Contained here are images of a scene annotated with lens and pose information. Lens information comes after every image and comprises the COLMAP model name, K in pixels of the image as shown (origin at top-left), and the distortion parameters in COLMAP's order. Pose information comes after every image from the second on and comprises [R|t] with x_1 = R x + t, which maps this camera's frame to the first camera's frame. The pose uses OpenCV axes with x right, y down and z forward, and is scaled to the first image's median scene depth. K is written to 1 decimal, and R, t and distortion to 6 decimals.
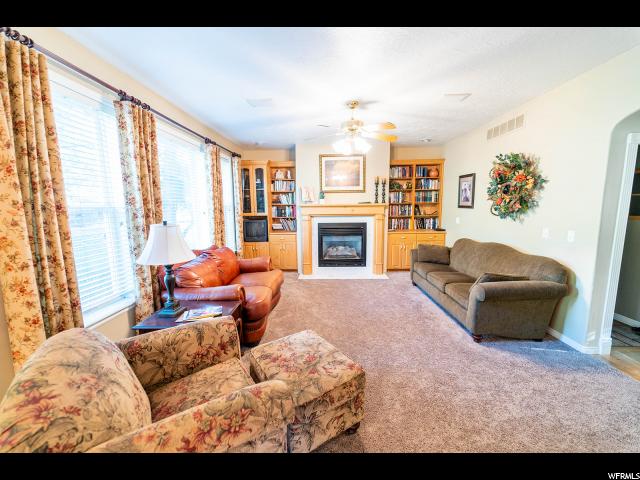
lens RADIAL K [[257.1, 0, 317.3], [0, 257.1, 238.7], [0, 0, 1]] dist [-0.002065, -0.000479]
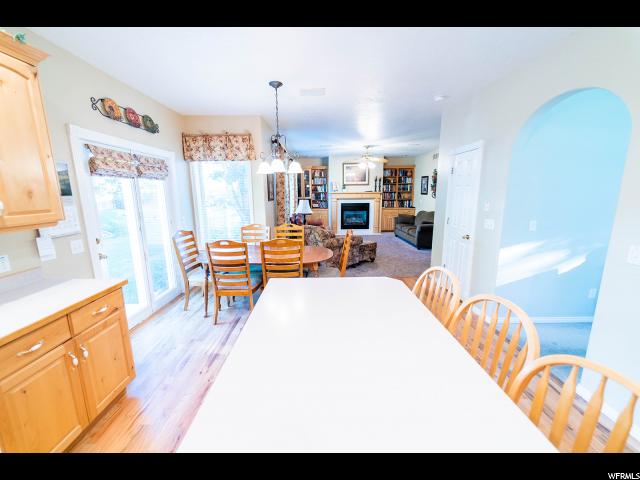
lens RADIAL K [[257.1, 0, 317.3], [0, 257.1, 238.7], [0, 0, 1]] dist [-0.002065, -0.000479]
pose [[0.999509, -0.003609, 0.031136, -0.211391], [0.001972, 0.998621, 0.052456, 0.084985], [-0.031282, -0.052369, 0.998138, -0.712909]]
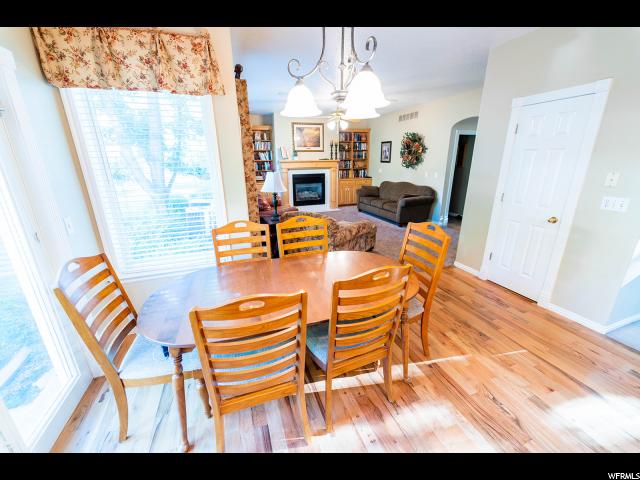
lens RADIAL K [[257.1, 0, 317.3], [0, 257.1, 238.7], [0, 0, 1]] dist [-0.002065, -0.000479]
pose [[0.930978, -0.108357, 0.348623, -0.396358], [0.048996, 0.983383, 0.174809, 0.044418], [-0.361772, -0.145662, 0.920817, -0.373824]]
